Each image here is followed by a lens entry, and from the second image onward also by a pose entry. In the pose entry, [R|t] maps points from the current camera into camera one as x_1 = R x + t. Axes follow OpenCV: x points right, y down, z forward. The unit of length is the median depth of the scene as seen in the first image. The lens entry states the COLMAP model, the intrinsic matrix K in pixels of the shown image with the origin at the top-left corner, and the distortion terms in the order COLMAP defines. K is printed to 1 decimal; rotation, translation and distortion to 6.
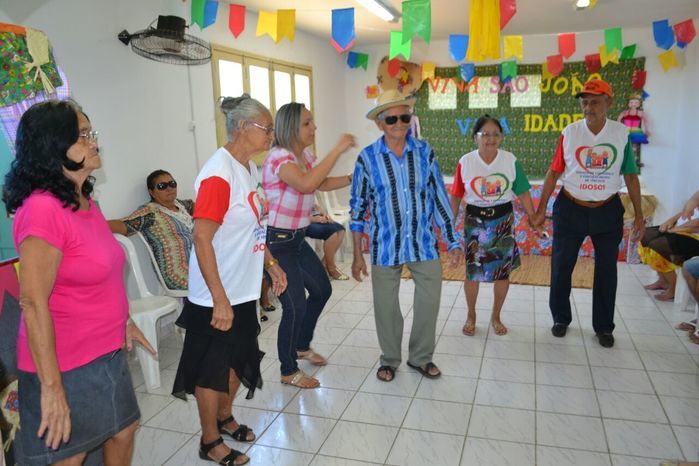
lens RADIAL K [[566.5, 0, 348.8], [0, 566.5, 242.4], [0, 0, 1]] dist [-0.073856, 0.001648]
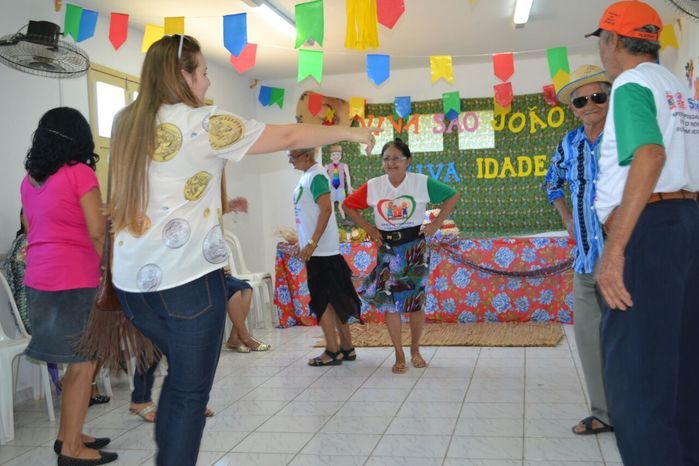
lens RADIAL K [[808.4, 0, 349.5], [0, 808.4, 233.0], [0, 0, 1]] dist [-0.019738, 0.019197]
pose [[0.996229, -0.012050, 0.085925, 0.027094], [0.027165, 0.983839, -0.176980, 0.084380], [-0.082403, 0.178647, 0.980457, -0.123833]]
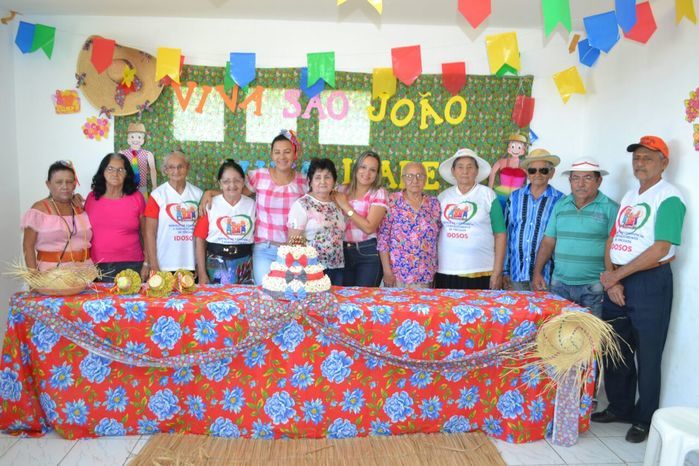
lens RADIAL K [[609.9, 0, 349.6], [0, 609.9, 246.3], [0, 0, 1]] dist [-0.095113, 0.009980]
pose [[0.929954, 0.012078, 0.367477, 0.093526], [0.020481, 0.996207, -0.084574, -0.086117], [-0.367104, 0.086176, 0.926179, 0.432810]]
